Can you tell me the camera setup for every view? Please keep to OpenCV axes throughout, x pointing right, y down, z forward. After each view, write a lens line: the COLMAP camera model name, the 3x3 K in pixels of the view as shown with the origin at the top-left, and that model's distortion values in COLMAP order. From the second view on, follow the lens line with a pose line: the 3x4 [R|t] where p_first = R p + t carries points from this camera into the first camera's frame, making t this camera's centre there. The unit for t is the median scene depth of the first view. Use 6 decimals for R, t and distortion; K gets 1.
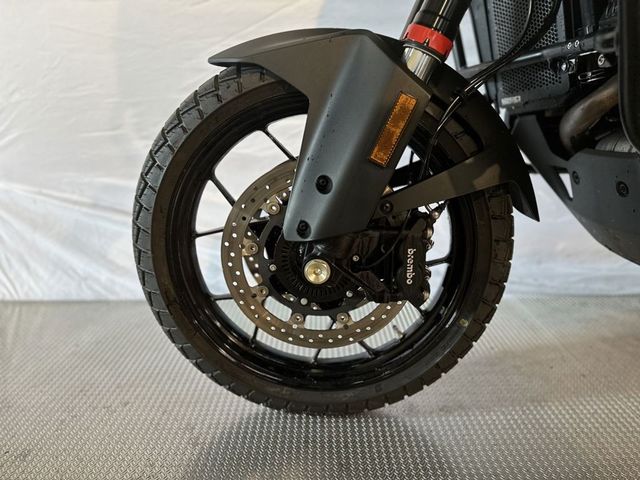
lens RADIAL K [[454.9, 0, 322.4], [0, 454.9, 244.4], [0, 0, 1]] dist [0.030056, -0.039195]
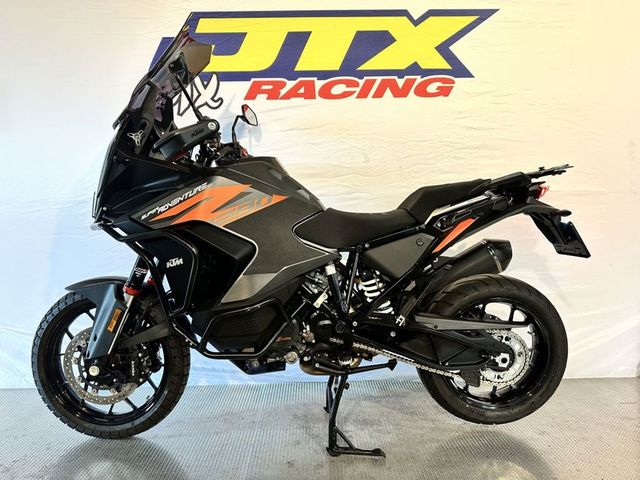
lens RADIAL K [[454.9, 0, 316.1], [0, 454.9, 239.5], [0, 0, 1]] dist [0.030056, -0.039195]
pose [[0.999925, -0.011198, -0.004941, 1.070794], [0.009865, 0.976310, -0.216152, -0.080681], [0.007244, 0.216087, 0.976347, -1.435483]]
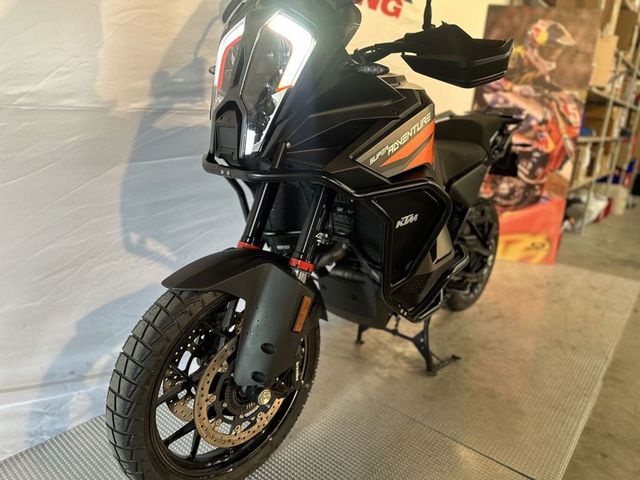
lens RADIAL K [[454.9, 0, 328.0], [0, 454.9, 248.0], [0, 0, 1]] dist [0.030056, -0.039195]
pose [[0.644355, -0.187206, 0.741458, -0.859736], [0.164388, 0.980815, 0.104781, -0.527105], [-0.746849, 0.054371, 0.662767, -0.293542]]
